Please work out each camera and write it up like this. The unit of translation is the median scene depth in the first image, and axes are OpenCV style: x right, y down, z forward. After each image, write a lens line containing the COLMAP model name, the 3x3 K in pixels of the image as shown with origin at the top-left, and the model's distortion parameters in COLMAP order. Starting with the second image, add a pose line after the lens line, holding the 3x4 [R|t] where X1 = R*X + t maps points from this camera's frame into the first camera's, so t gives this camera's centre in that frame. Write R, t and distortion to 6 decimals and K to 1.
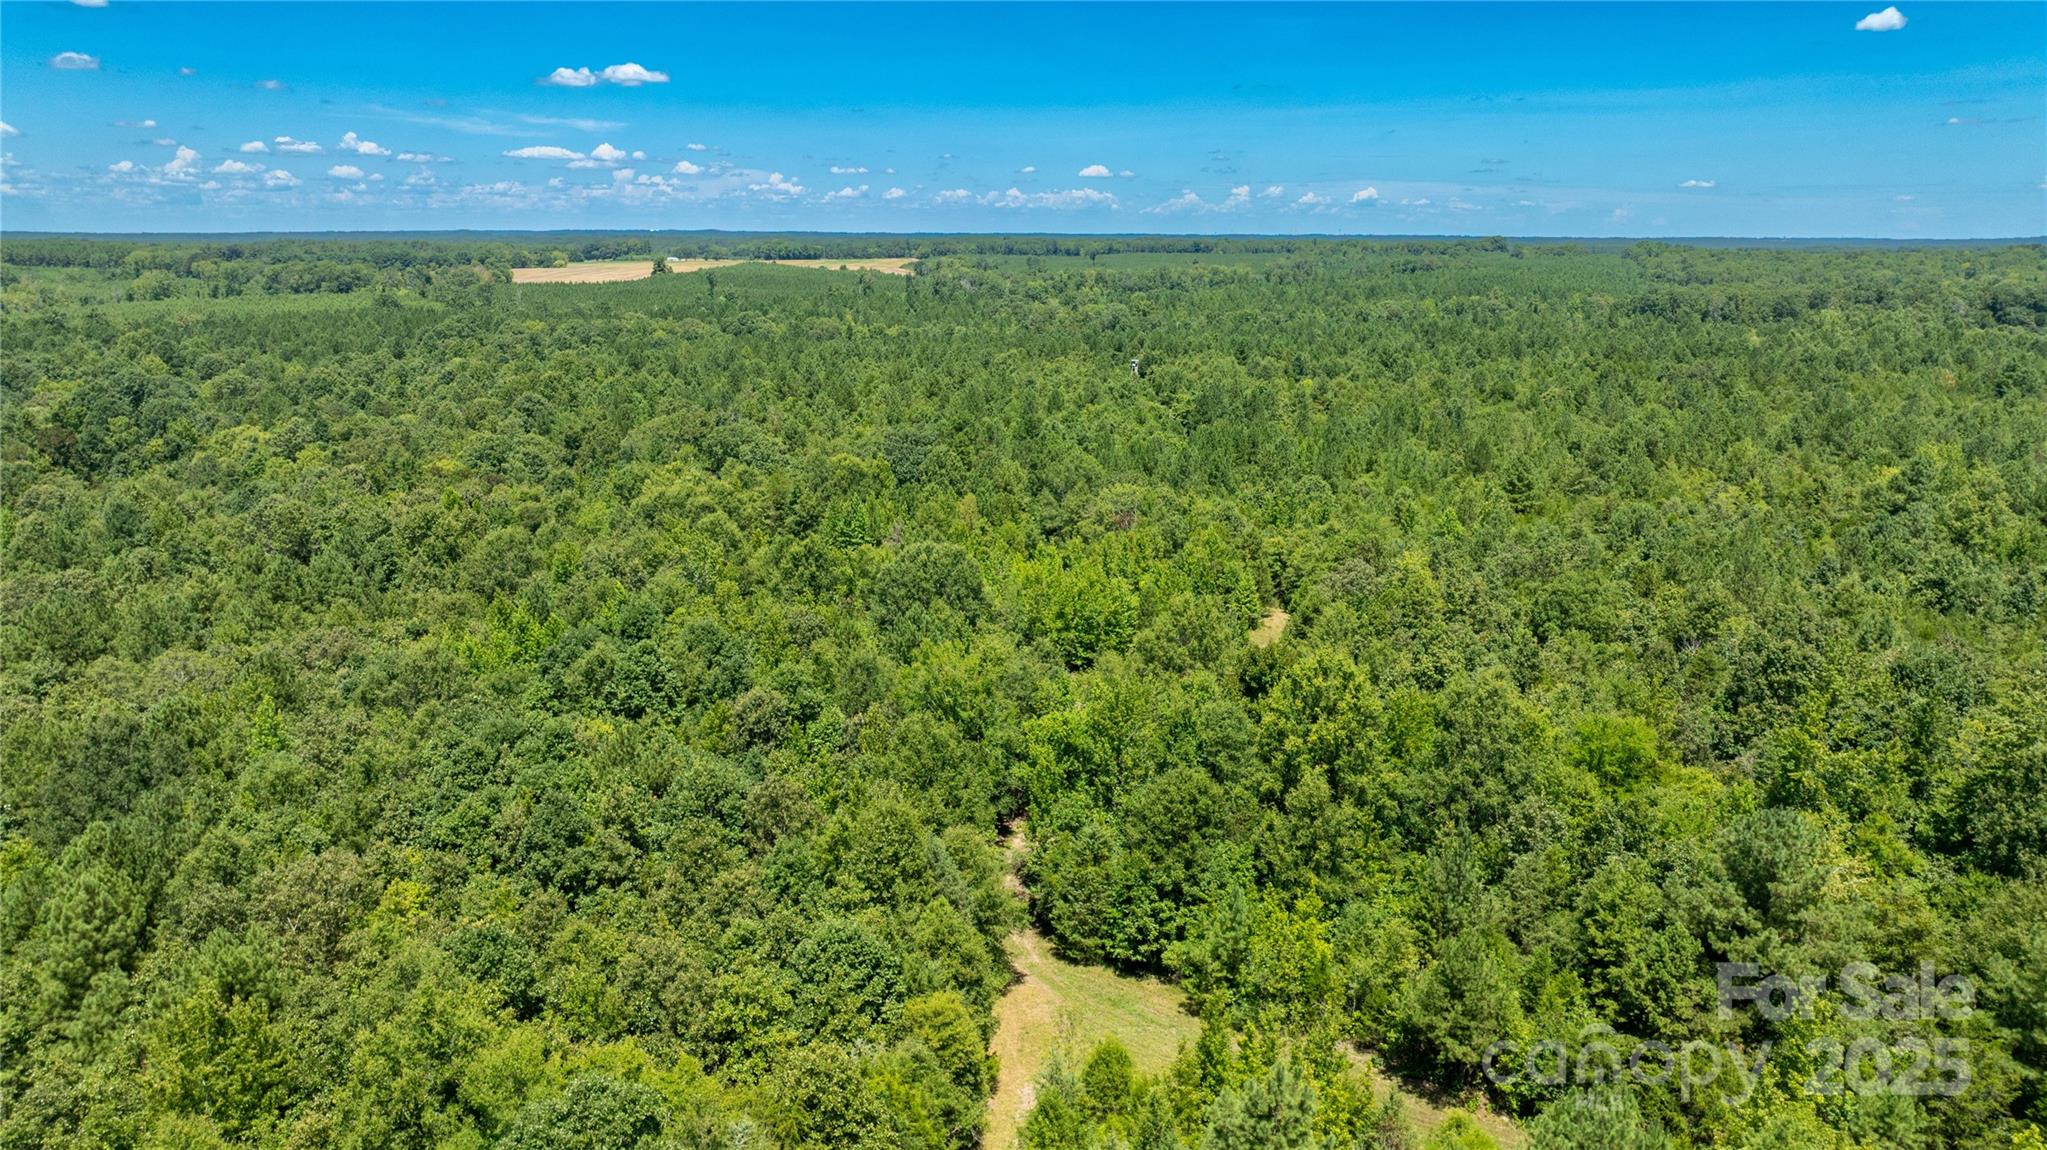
lens RADIAL K [[1455.2, 0, 1025.8], [0, 1455.2, 573.7], [0, 0, 1]] dist [-0.031745, 0.034836]
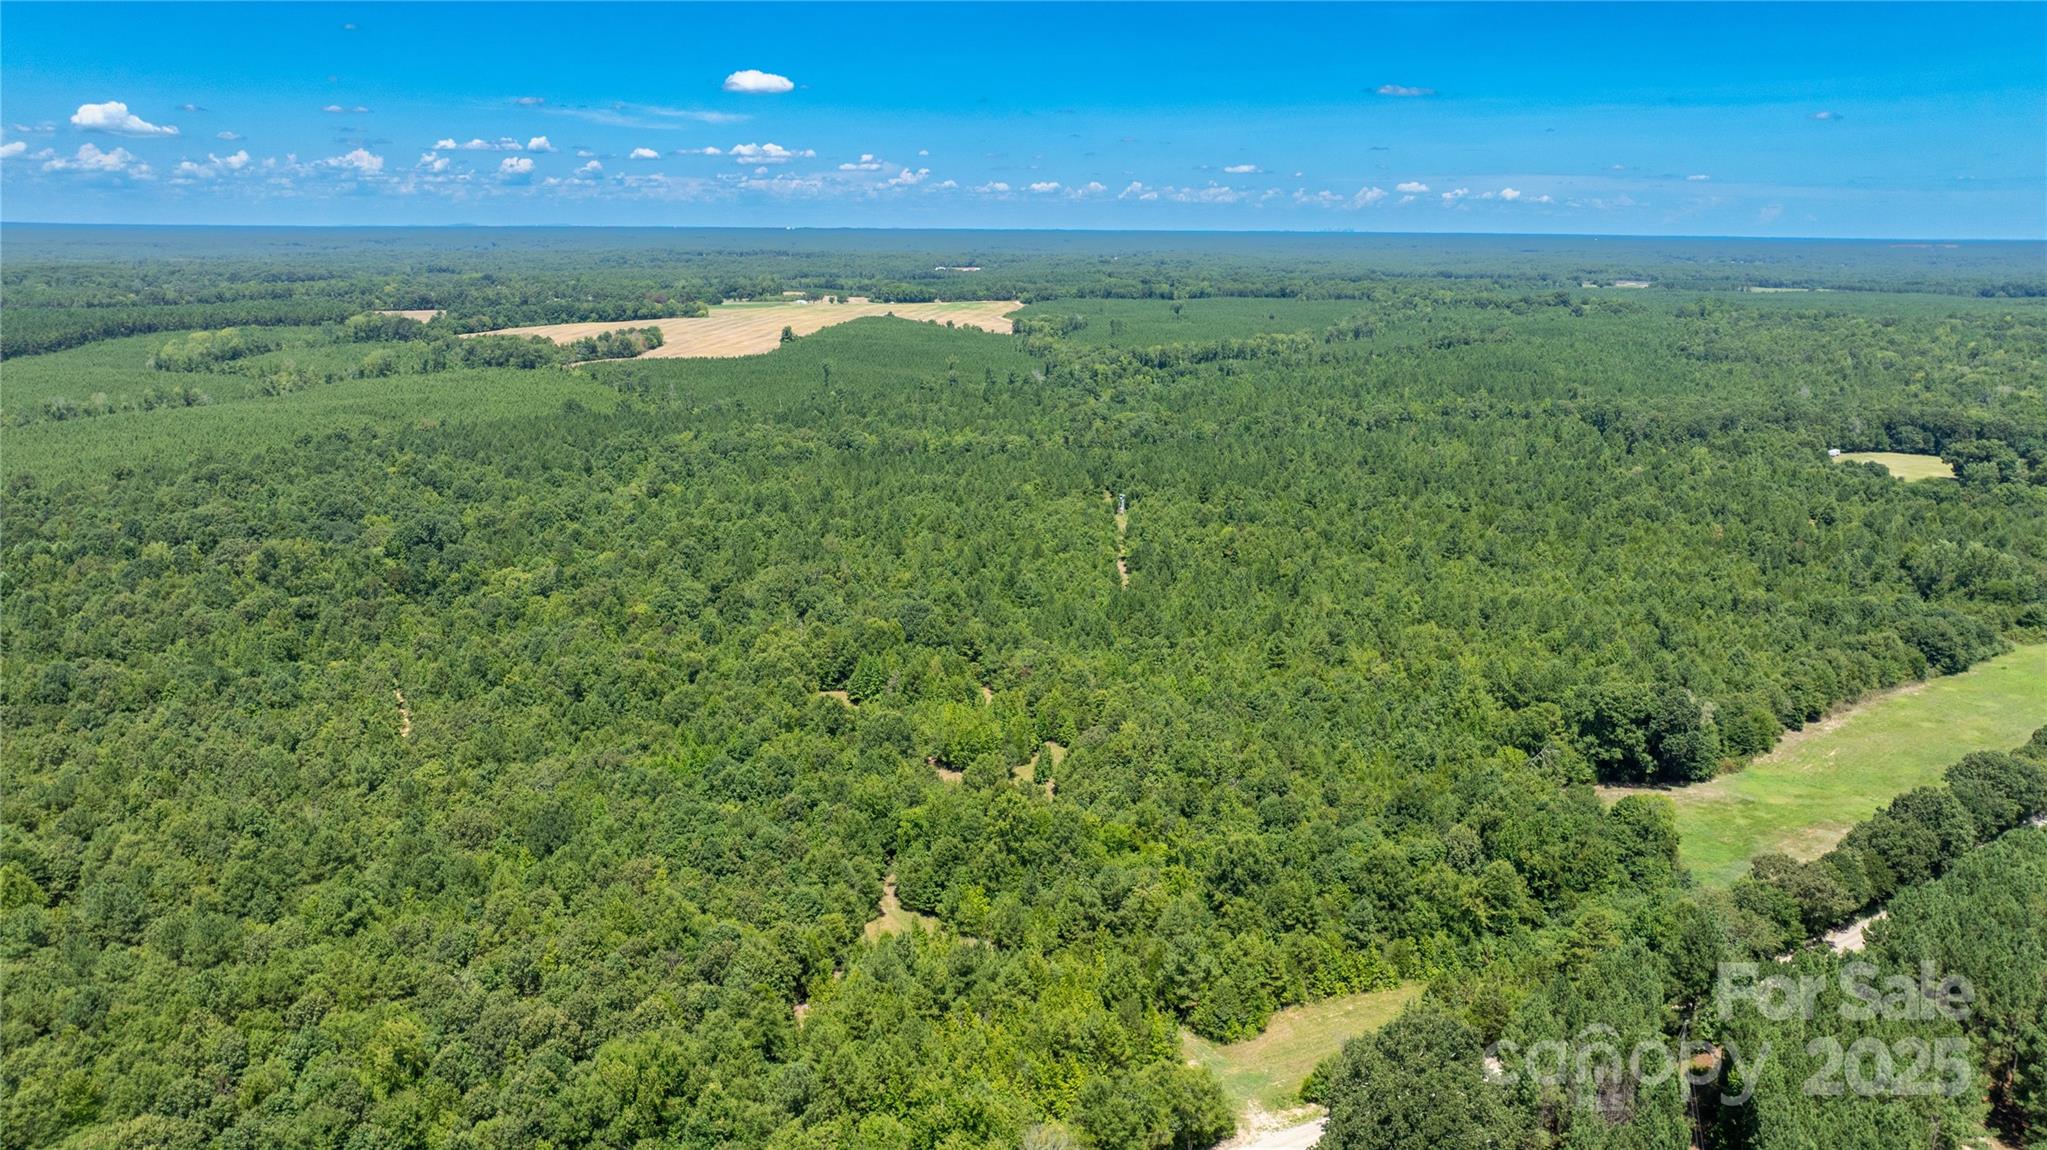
lens RADIAL K [[1455.2, 0, 1022.8], [0, 1455.2, 580.1], [0, 0, 1]] dist [-0.031745, 0.034836]
pose [[0.995927, 0.024116, -0.086883, 0.403473], [-0.023320, 0.999676, 0.010168, -0.314014], [0.087100, -0.008101, 0.996167, -1.390874]]
